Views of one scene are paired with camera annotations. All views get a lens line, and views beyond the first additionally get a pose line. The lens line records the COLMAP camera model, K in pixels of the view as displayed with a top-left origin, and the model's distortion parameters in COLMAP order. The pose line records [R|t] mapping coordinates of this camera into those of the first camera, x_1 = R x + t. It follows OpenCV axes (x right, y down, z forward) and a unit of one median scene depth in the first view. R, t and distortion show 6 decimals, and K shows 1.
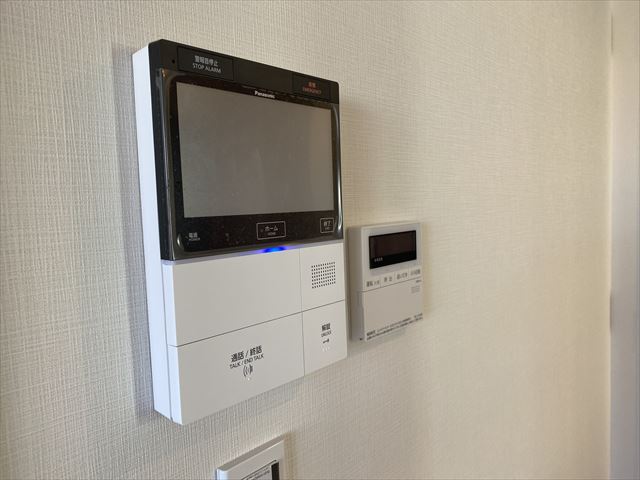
lens RADIAL K [[500.9, 0, 320.0], [0, 500.9, 240.0], [0, 0, 1]] dist [0.012393, 0.003672]
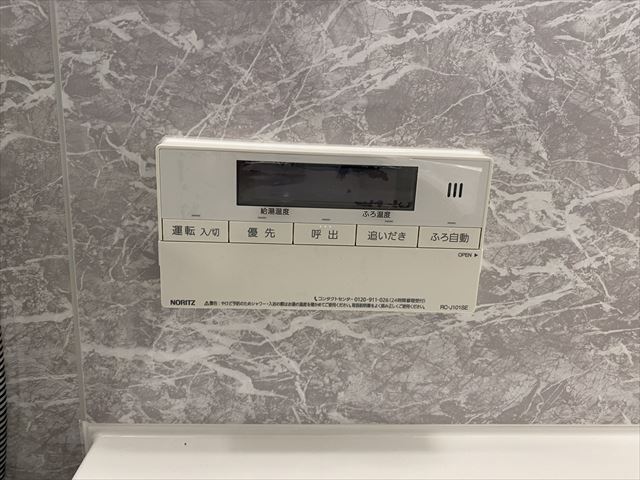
lens RADIAL K [[500.9, 0, 320.0], [0, 500.9, 240.0], [0, 0, 1]] dist [0.012393, 0.003672]
pose [[0.709463, 0.237767, -0.663423, 0.554273], [-0.112375, 0.967491, 0.226570, -0.058200], [0.695726, -0.086191, 0.713118, 0.544036]]
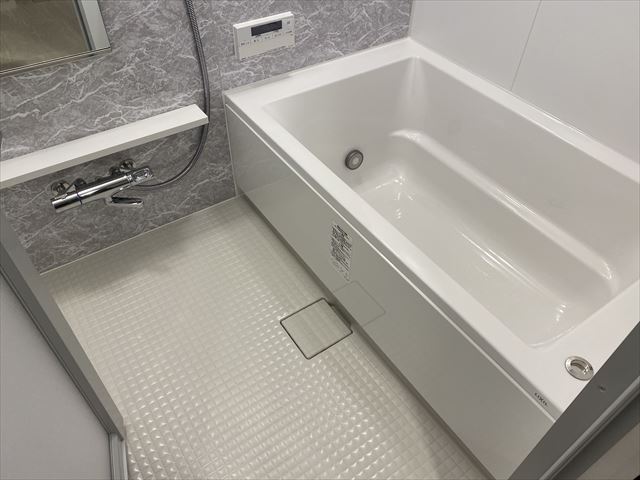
lens RADIAL K [[500.9, 0, 320.0], [0, 500.9, 240.0], [0, 0, 1]] dist [0.012393, 0.003672]
pose [[0.969038, 0.215162, -0.121124, 1.149377], [-0.077316, 0.730301, 0.678736, -1.216076], [0.234495, -0.648356, 0.724325, -2.162160]]
